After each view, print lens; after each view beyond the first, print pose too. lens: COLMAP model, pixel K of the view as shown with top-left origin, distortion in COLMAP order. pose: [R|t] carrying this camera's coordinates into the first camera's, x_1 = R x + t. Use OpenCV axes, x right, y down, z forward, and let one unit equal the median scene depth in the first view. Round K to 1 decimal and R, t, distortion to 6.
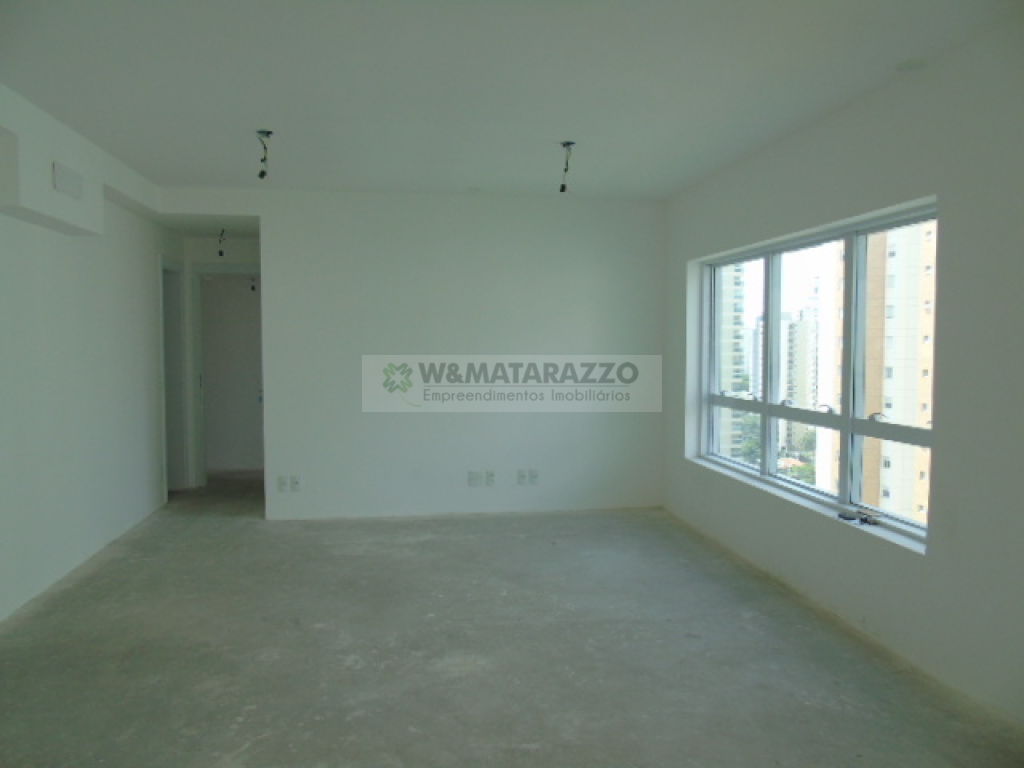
lens RADIAL K [[754.6, 0, 512.0], [0, 754.6, 384.0], [0, 0, 1]] dist [-0.029774, 0.001827]
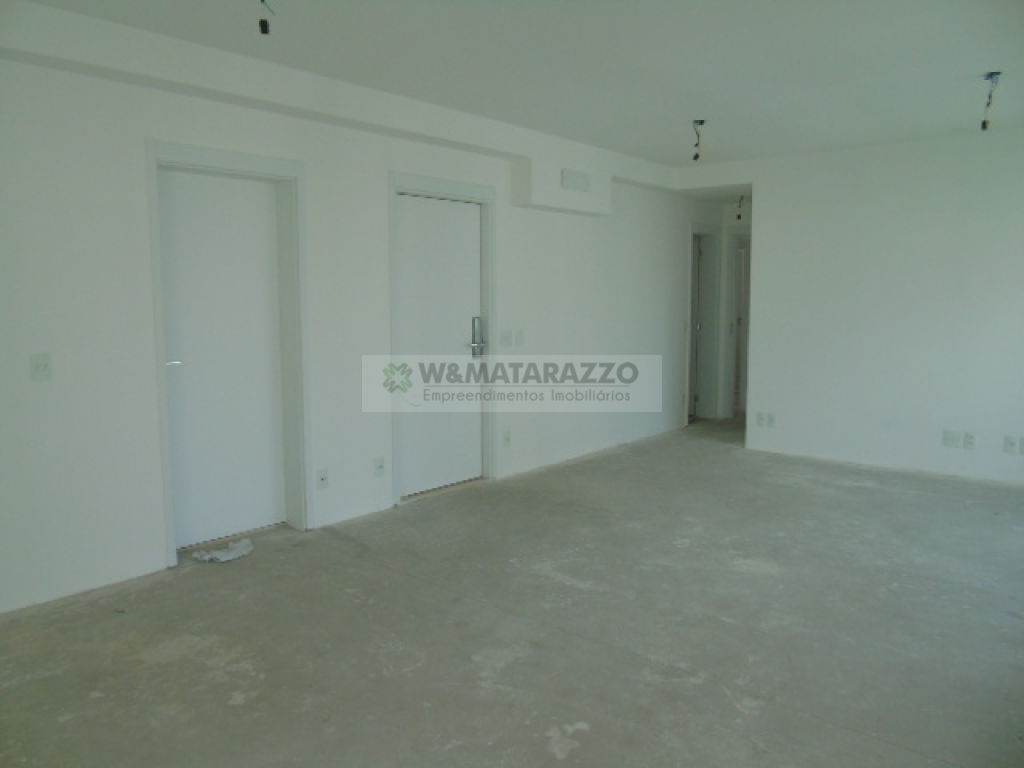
lens RADIAL K [[750.1, 0, 512.0], [0, 750.1, 384.0], [0, 0, 1]] dist [-0.002187, -0.002256]
pose [[0.660525, 0.085530, -0.745917, 0.327228], [-0.038907, 0.996055, 0.079760, 0.004221], [0.749796, -0.023662, 0.661246, -0.038551]]
